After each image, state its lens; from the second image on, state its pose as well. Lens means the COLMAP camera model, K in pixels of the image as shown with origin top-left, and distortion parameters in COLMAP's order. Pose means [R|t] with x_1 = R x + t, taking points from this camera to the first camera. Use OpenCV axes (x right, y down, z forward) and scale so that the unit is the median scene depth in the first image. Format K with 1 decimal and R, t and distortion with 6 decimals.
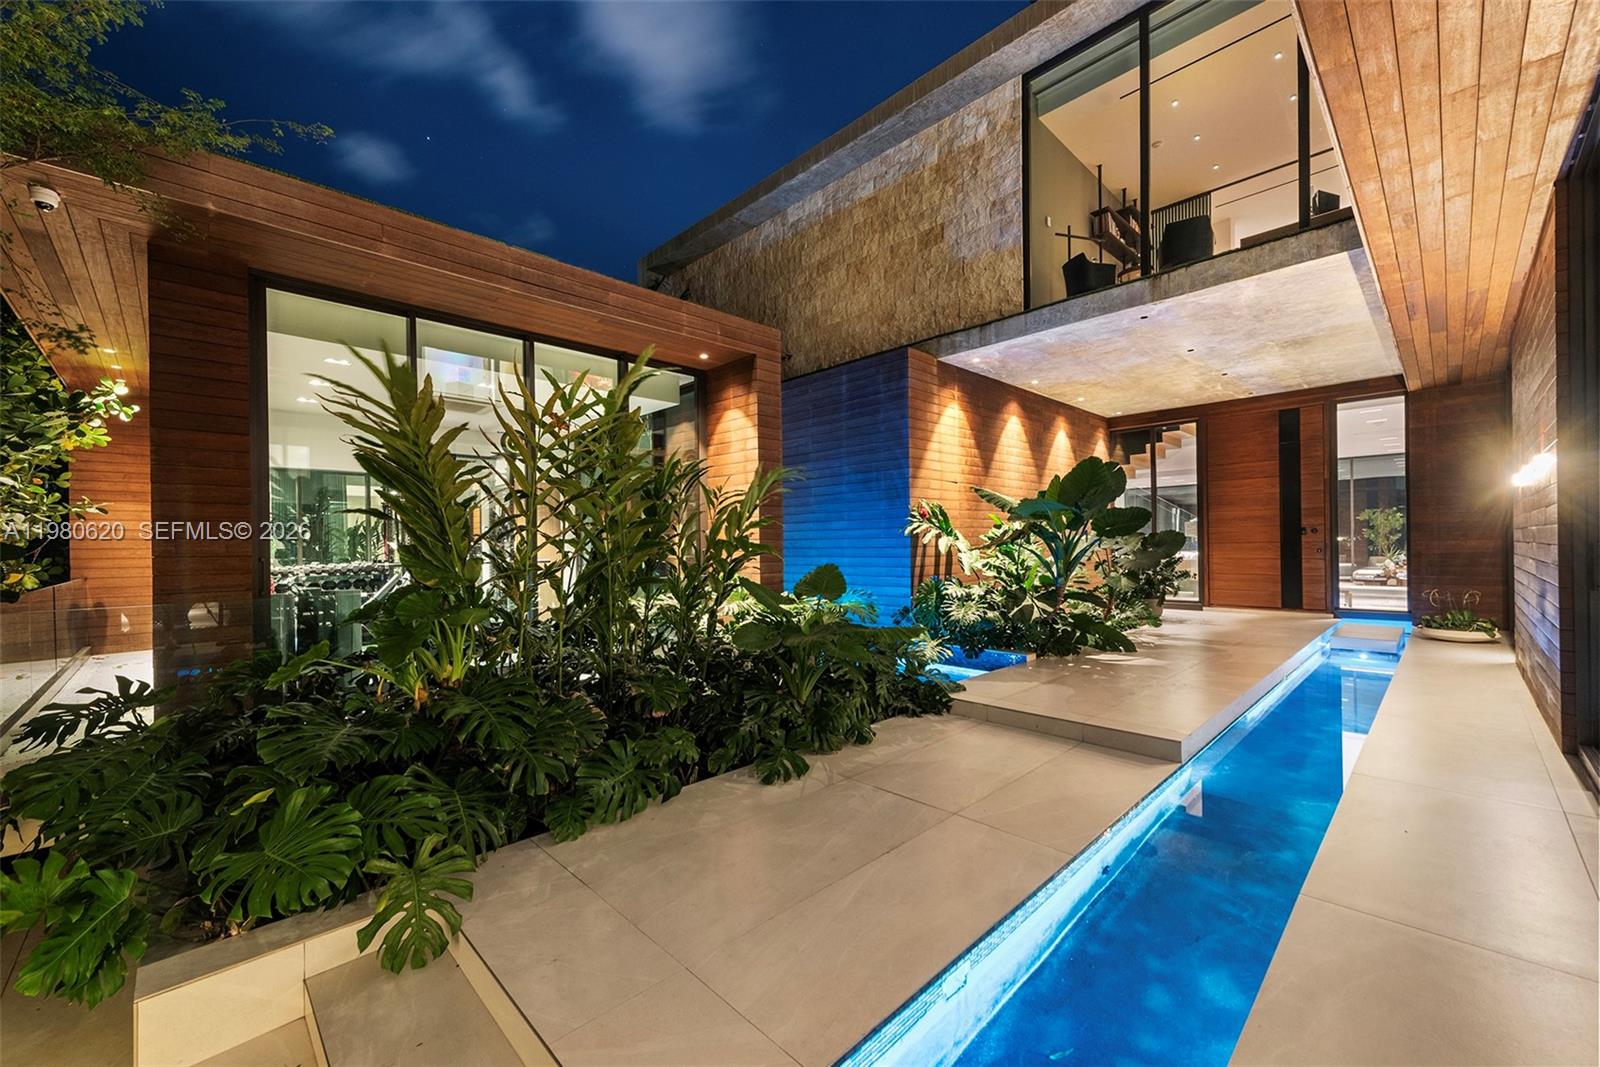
lens RADIAL K [[629.4, 0, 800.2], [0, 629.4, 544.0], [0, 0, 1]] dist [0.000685, 0.000035]
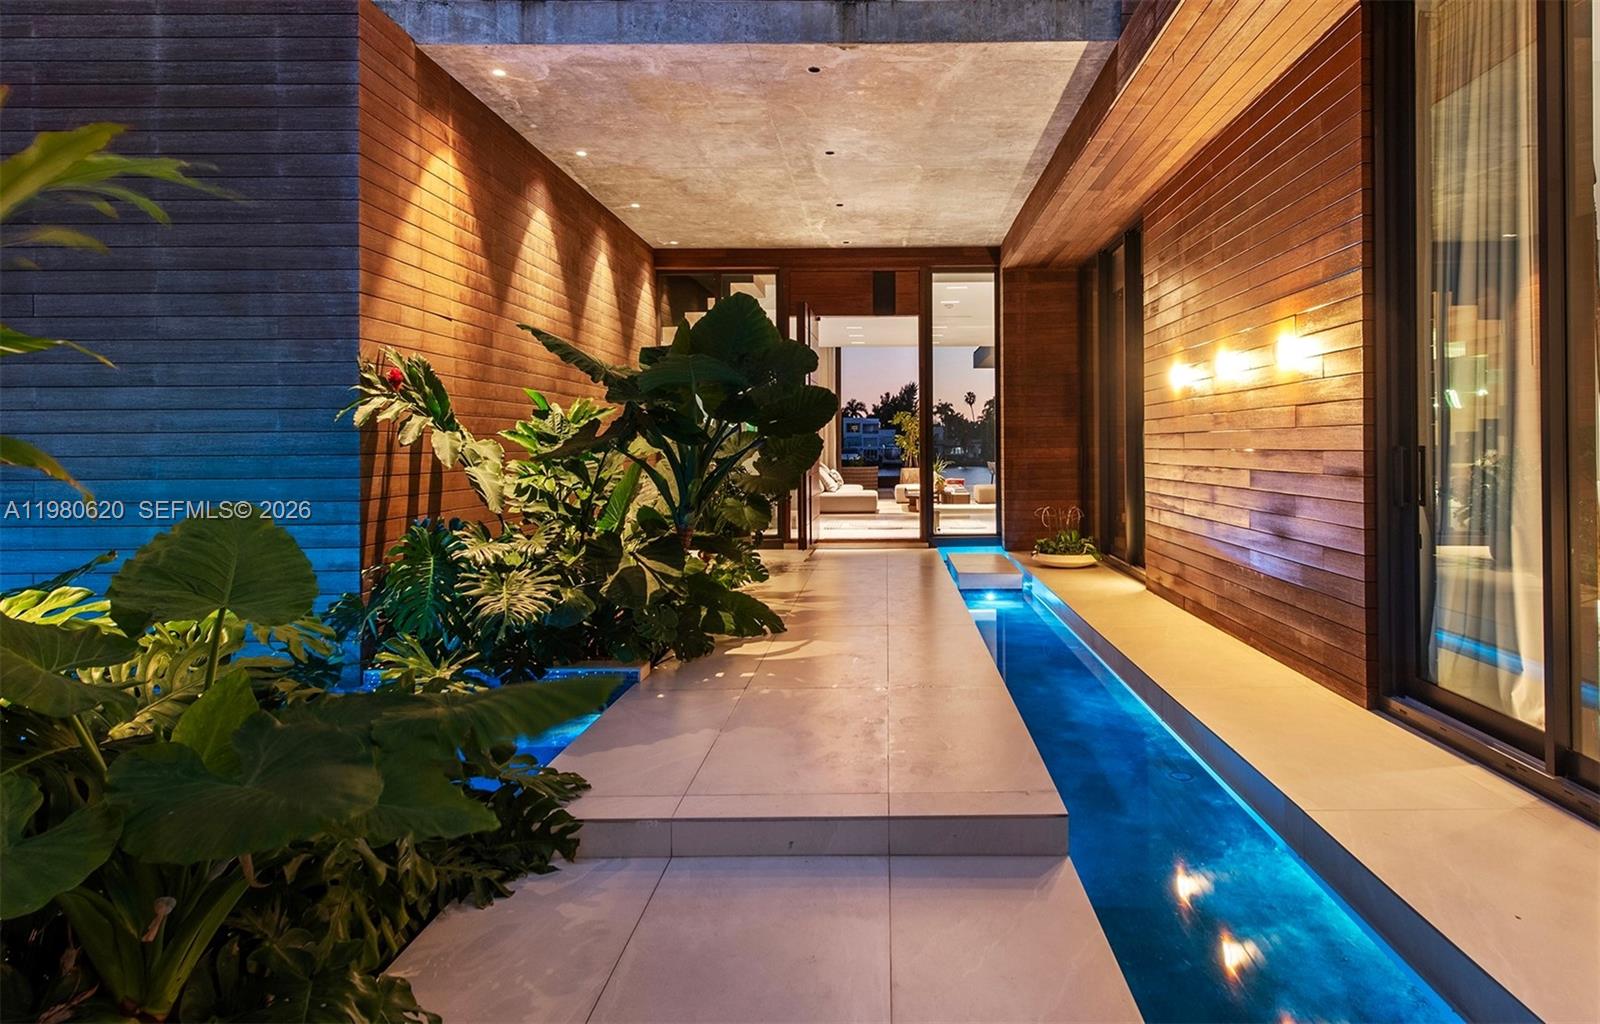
lens RADIAL K [[895.1, 0, 800.7], [0, 895.1, 446.4], [0, 0, 1]] dist [0.007375, -0.002332]
pose [[0.690897, 0.010348, 0.722879, -0.060215], [-0.003435, 0.999933, -0.011031, 0.005261], [-0.722945, 0.005138, 0.690887, 0.354890]]
